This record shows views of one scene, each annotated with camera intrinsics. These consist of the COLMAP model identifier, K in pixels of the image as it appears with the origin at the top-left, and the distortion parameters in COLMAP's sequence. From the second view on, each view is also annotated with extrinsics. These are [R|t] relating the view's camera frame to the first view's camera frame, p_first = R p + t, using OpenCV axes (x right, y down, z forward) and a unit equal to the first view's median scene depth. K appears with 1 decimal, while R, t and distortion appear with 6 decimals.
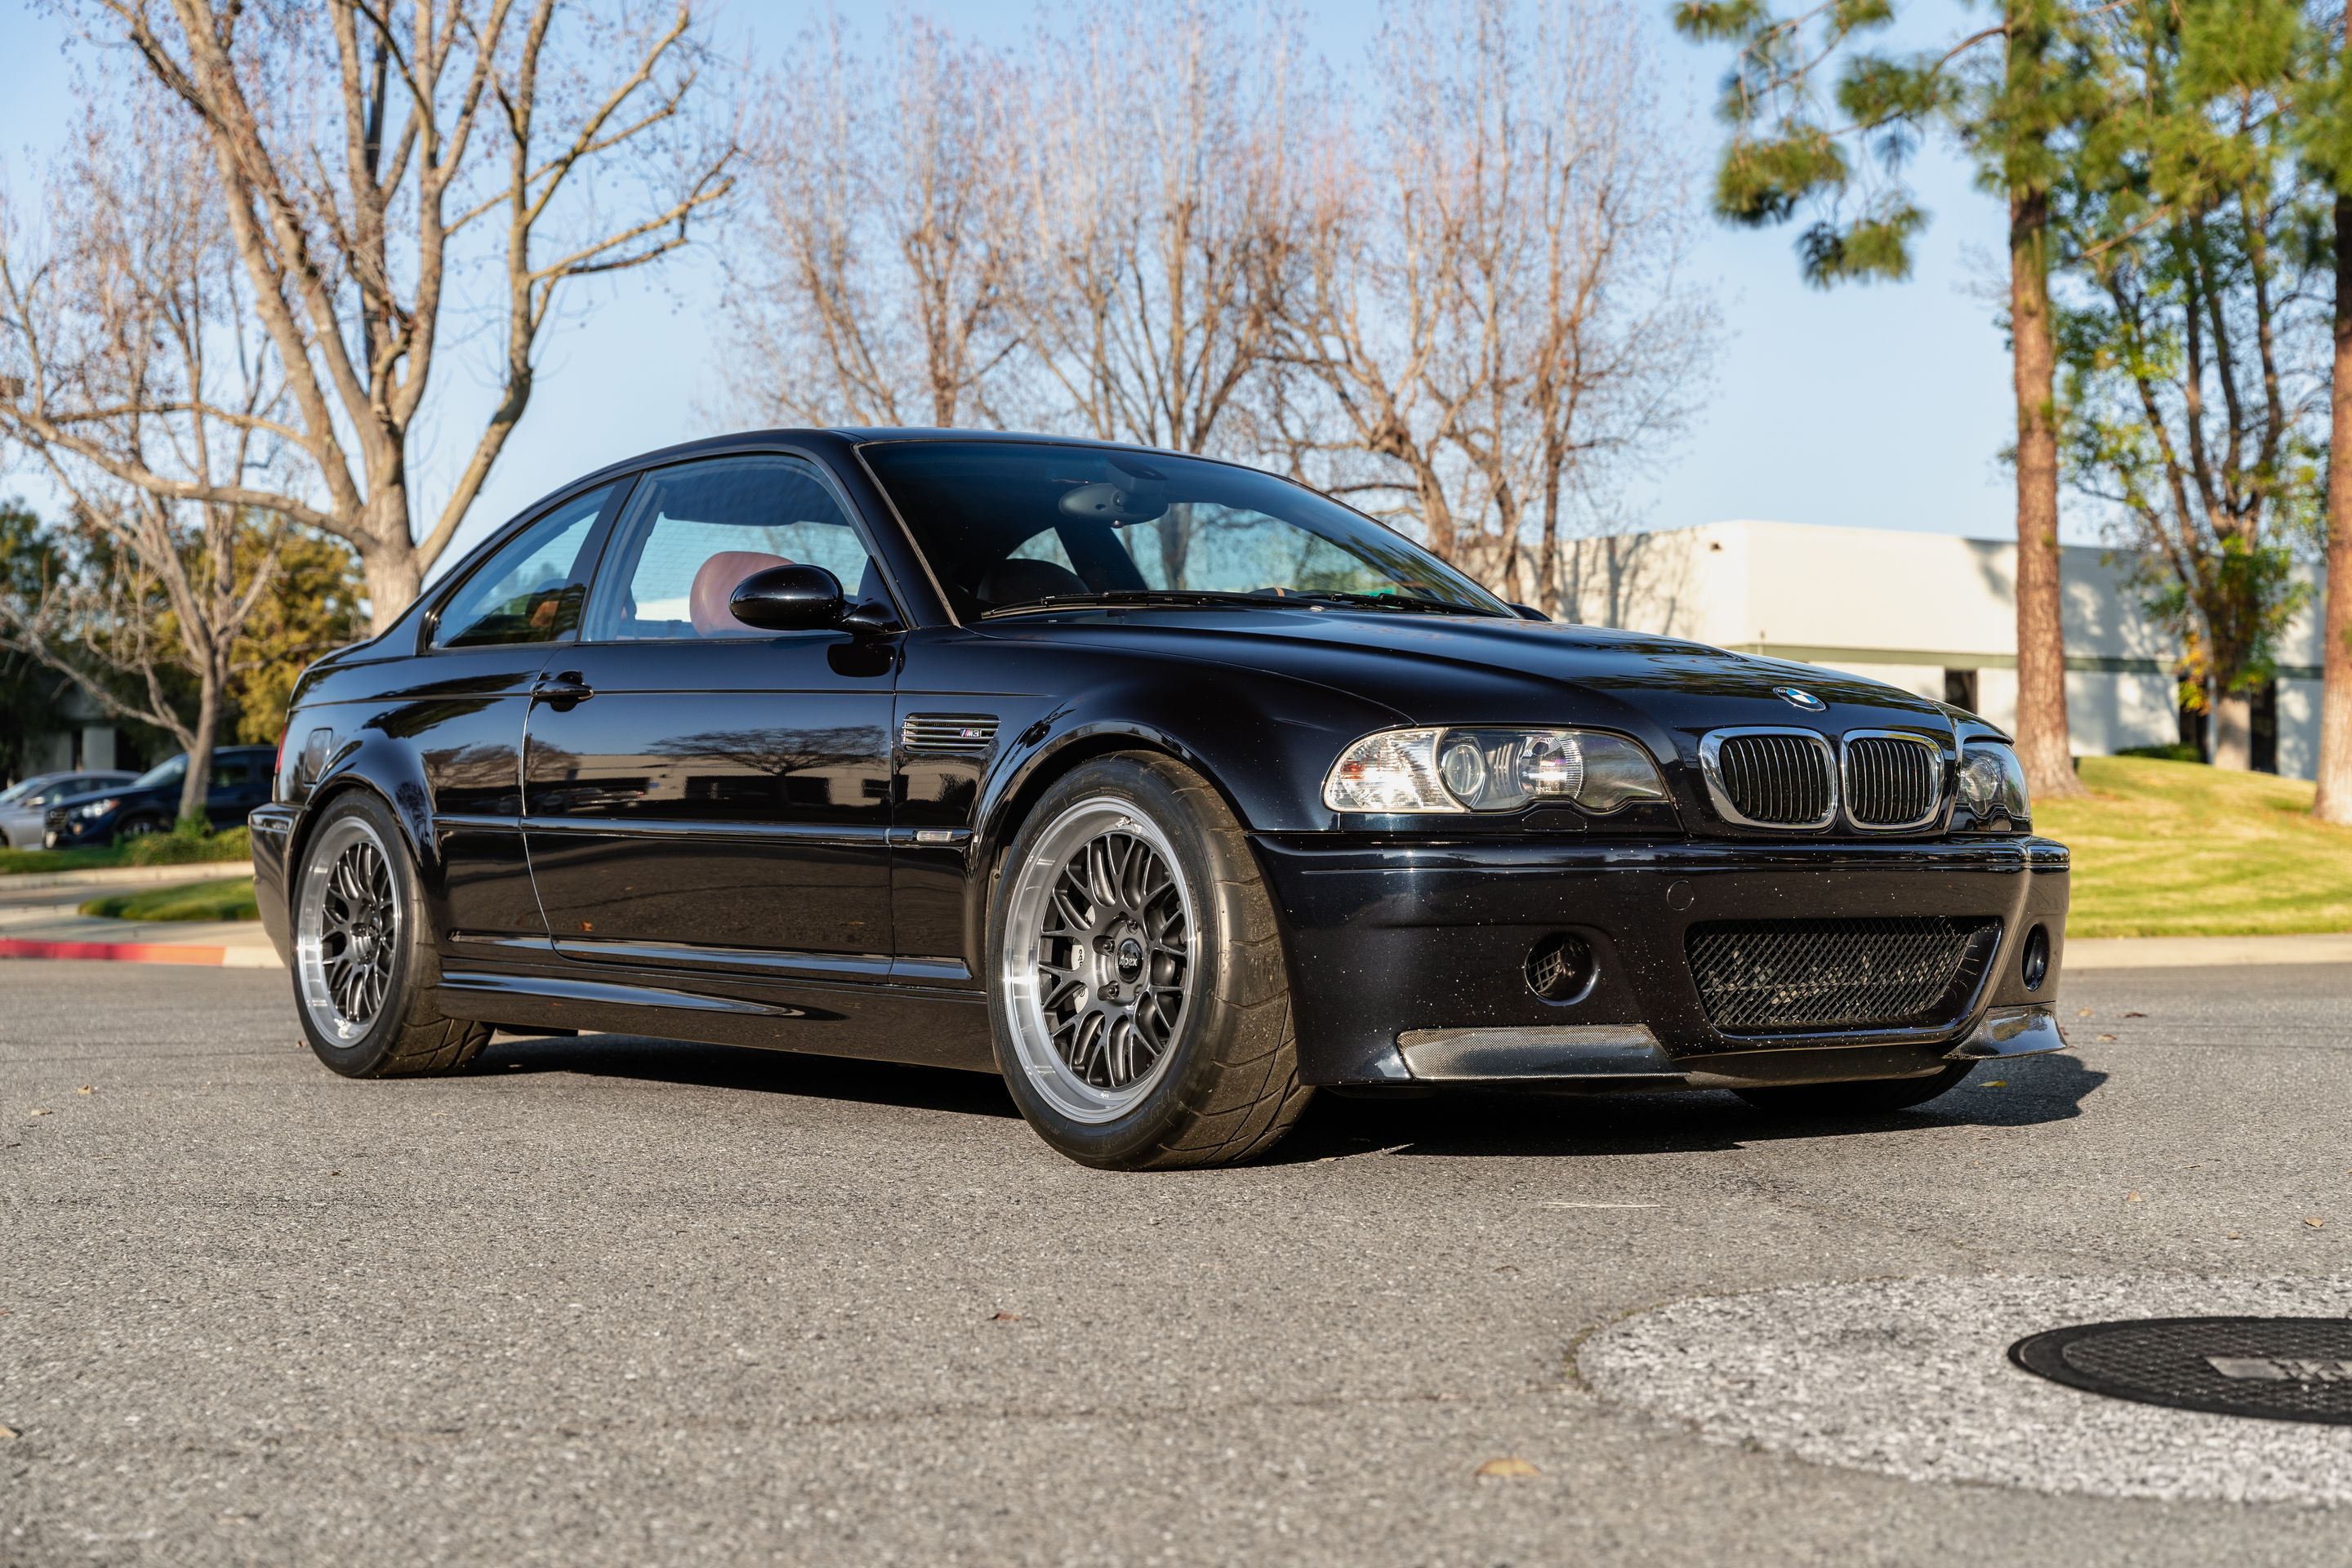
lens RADIAL K [[3540.0, 0, 1180.7], [0, 3540.0, 785.0], [0, 0, 1]] dist [-0.005302, 0.061912]
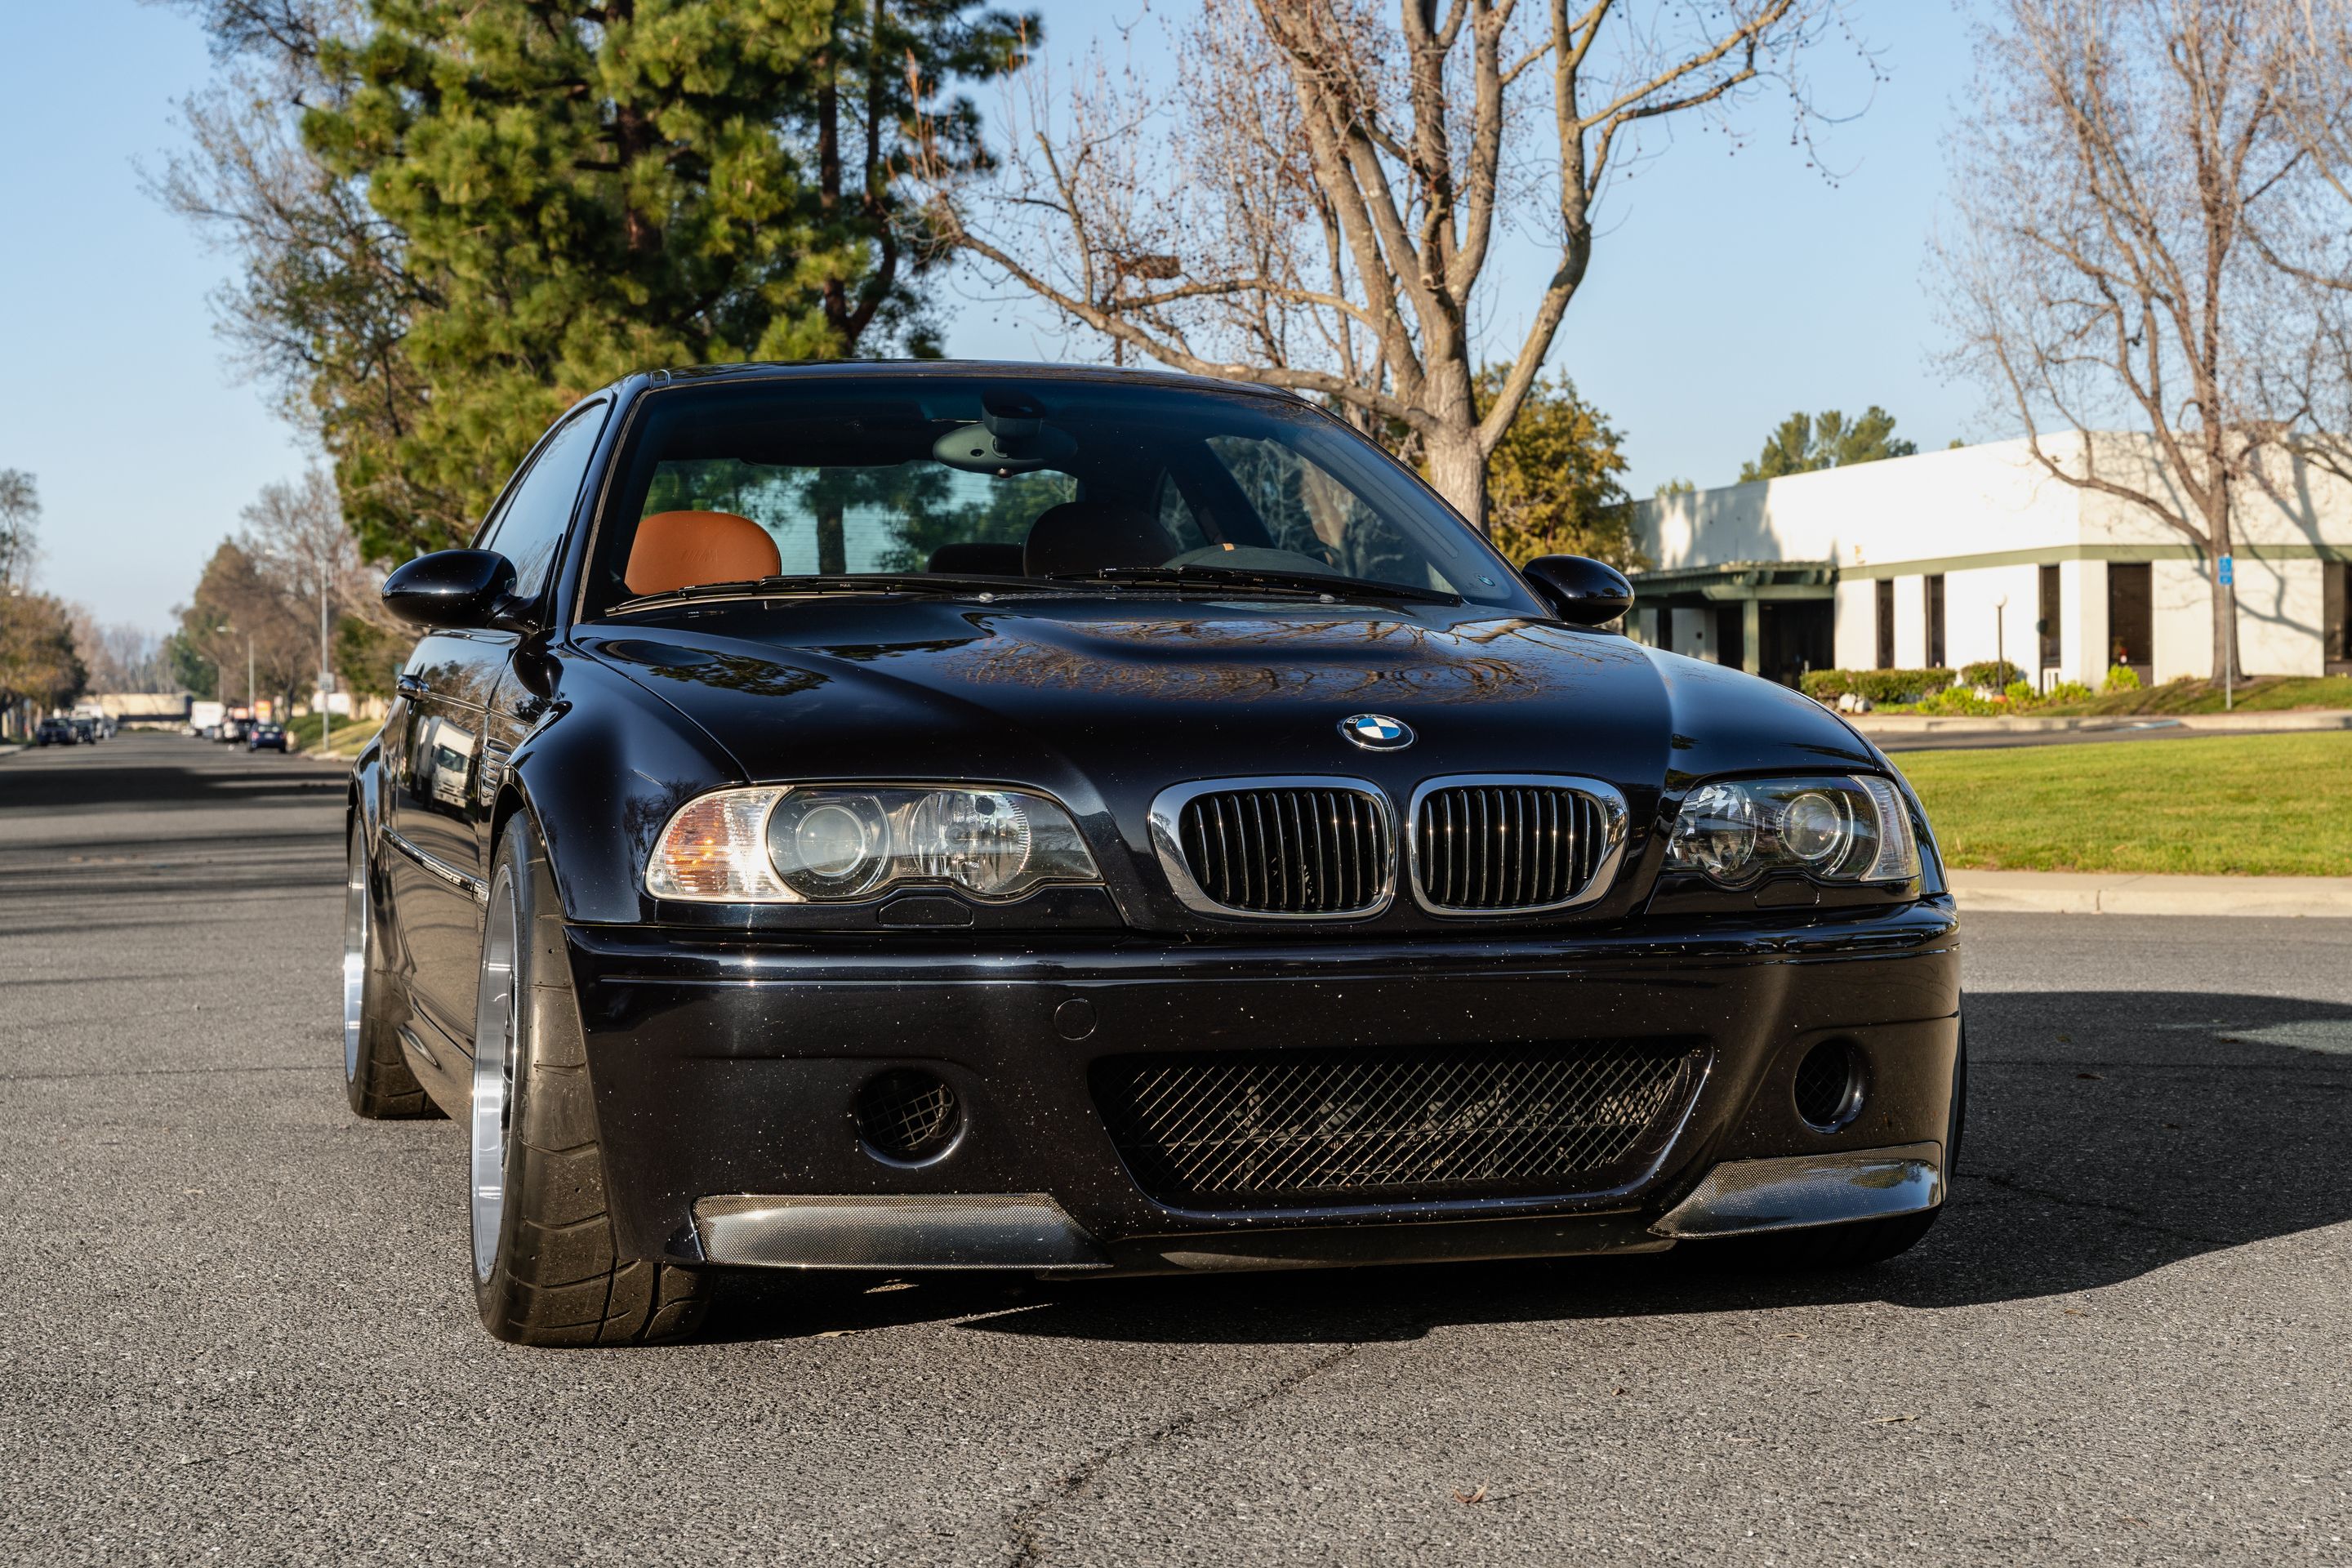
lens RADIAL K [[3757.1, 0, 1171.4], [0, 3757.1, 810.0], [0, 0, 1]] dist [0.006250, 0.041761]
pose [[0.925720, 0.004876, -0.378178, 0.085988], [0.011531, 0.999088, 0.041106, -0.008262], [0.378034, -0.042413, 0.924820, 0.058655]]
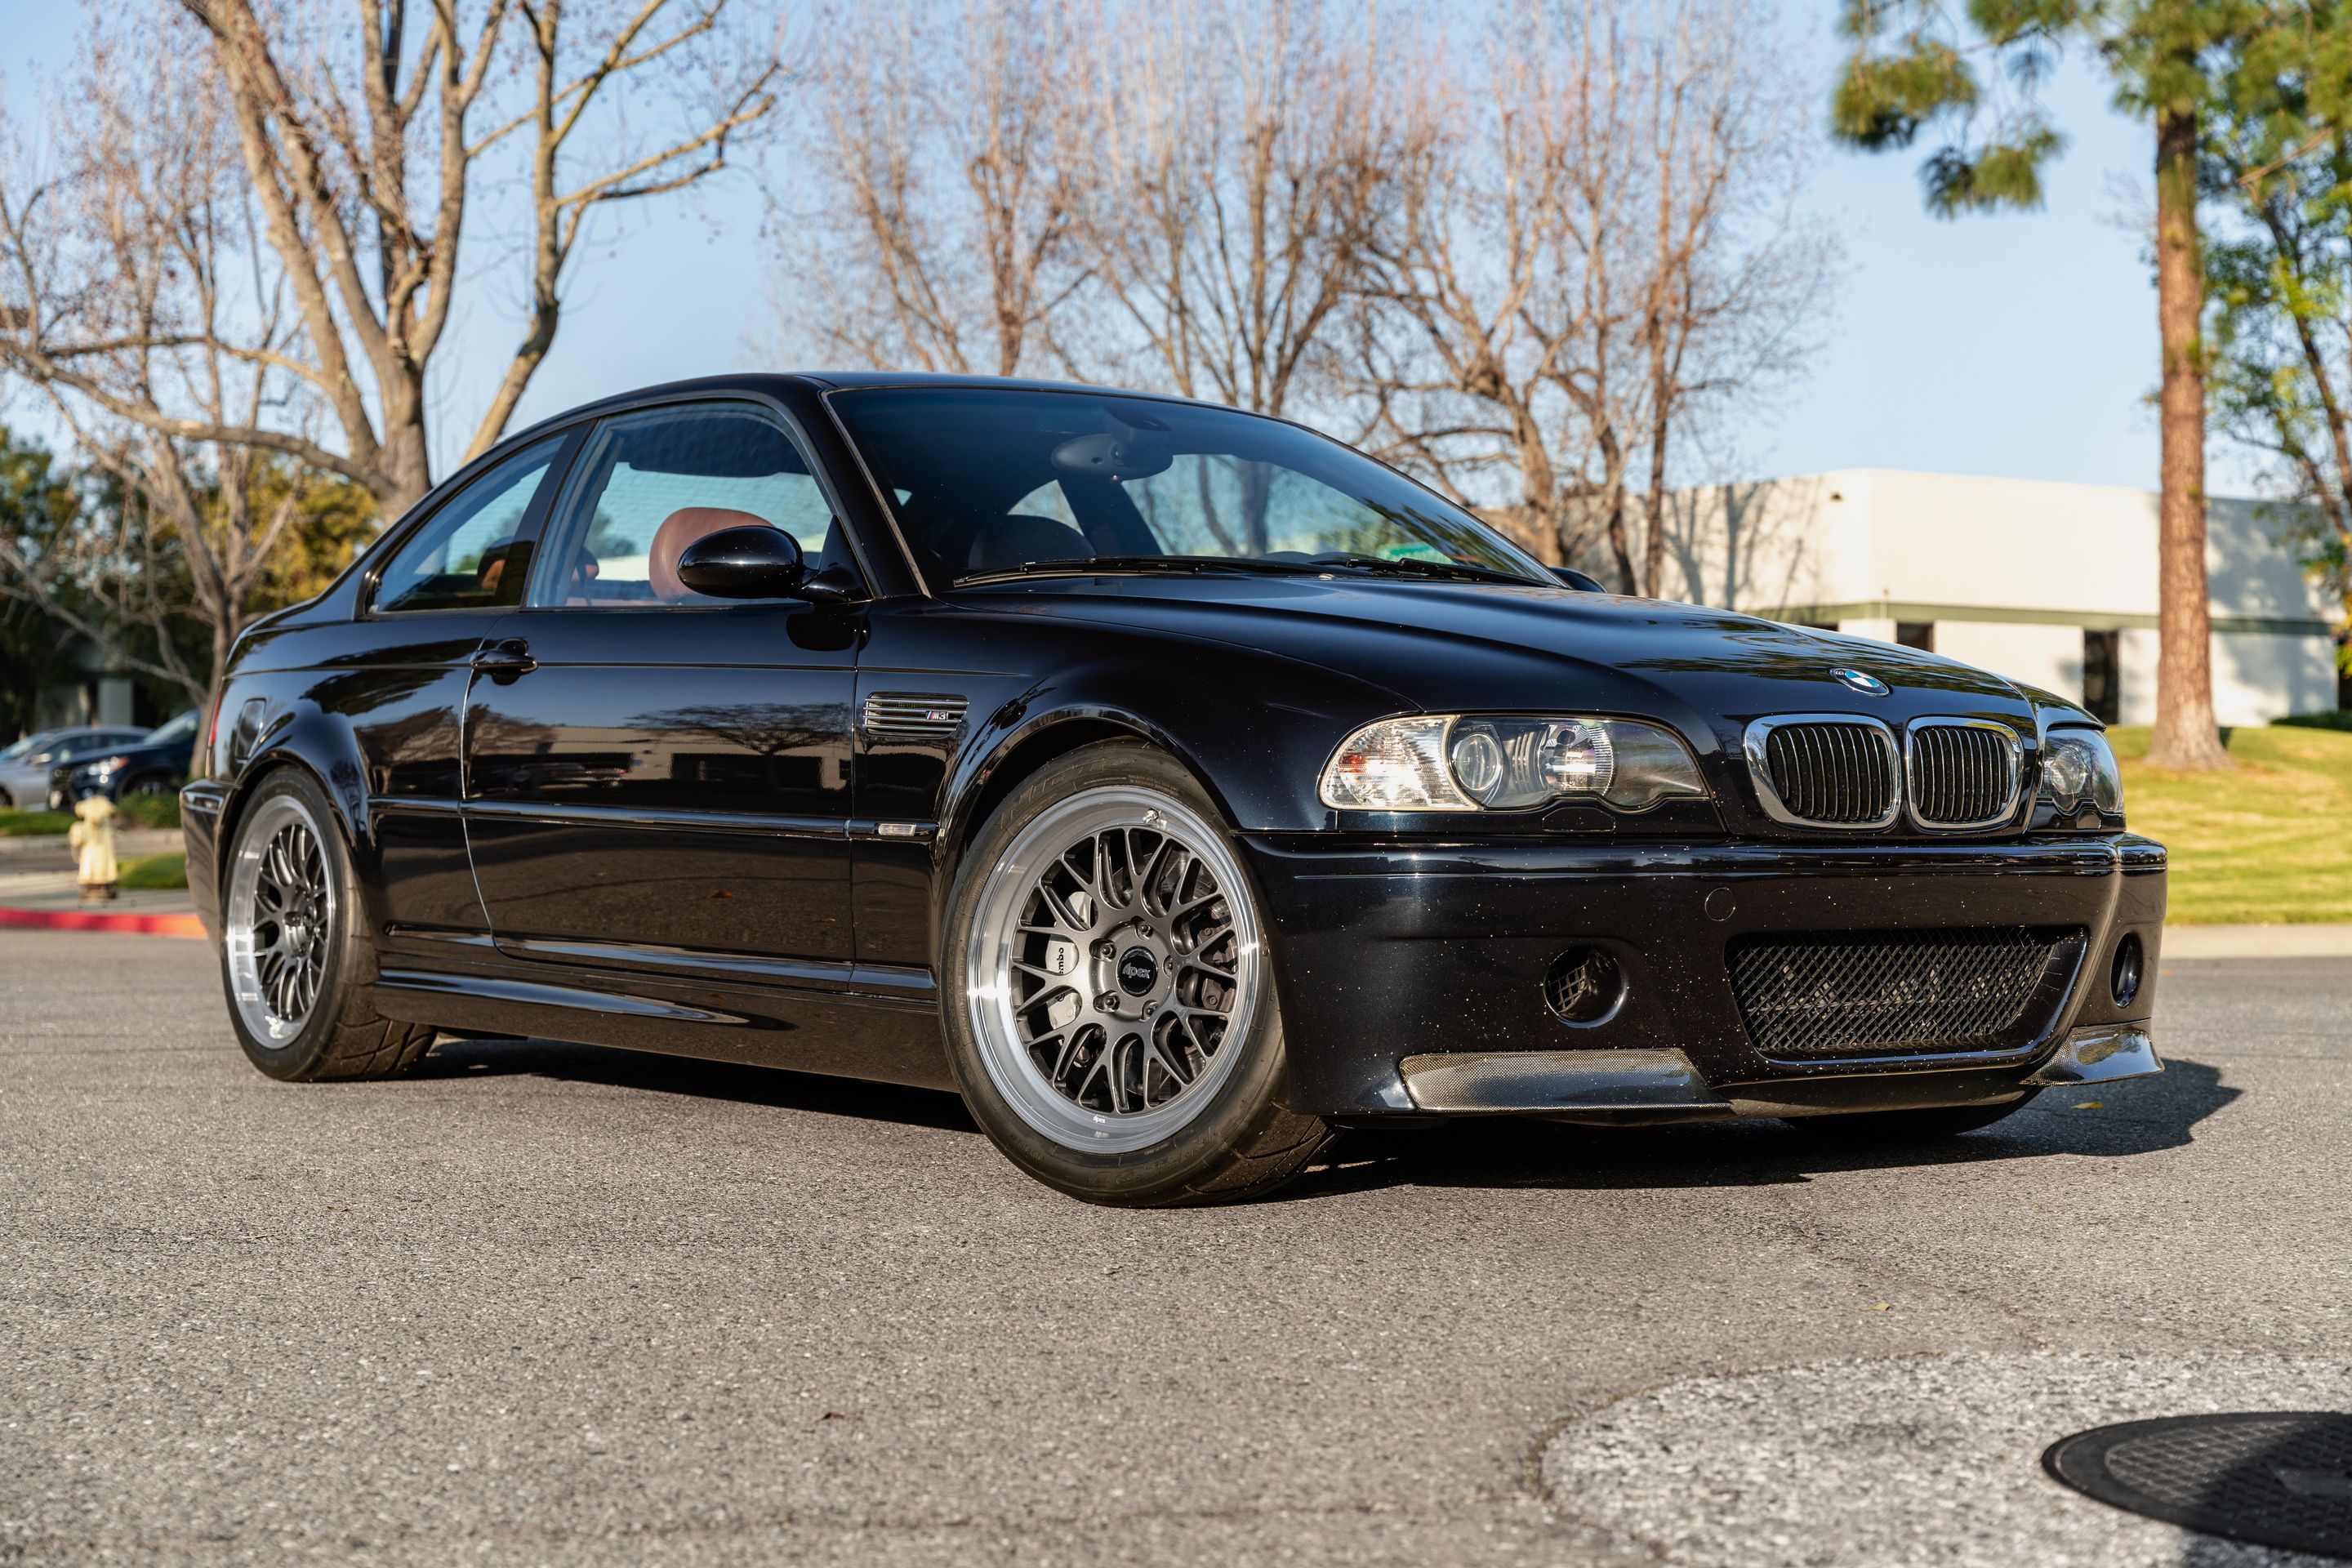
lens RADIAL K [[3757.1, 0, 1171.4], [0, 3757.1, 810.0], [0, 0, 1]] dist [0.006250, 0.041761]
pose [[0.999606, 0.007216, -0.027118, 0.006268], [-0.006745, 0.999825, 0.017420, -0.001723], [0.027239, -0.017231, 0.999480, 0.011021]]
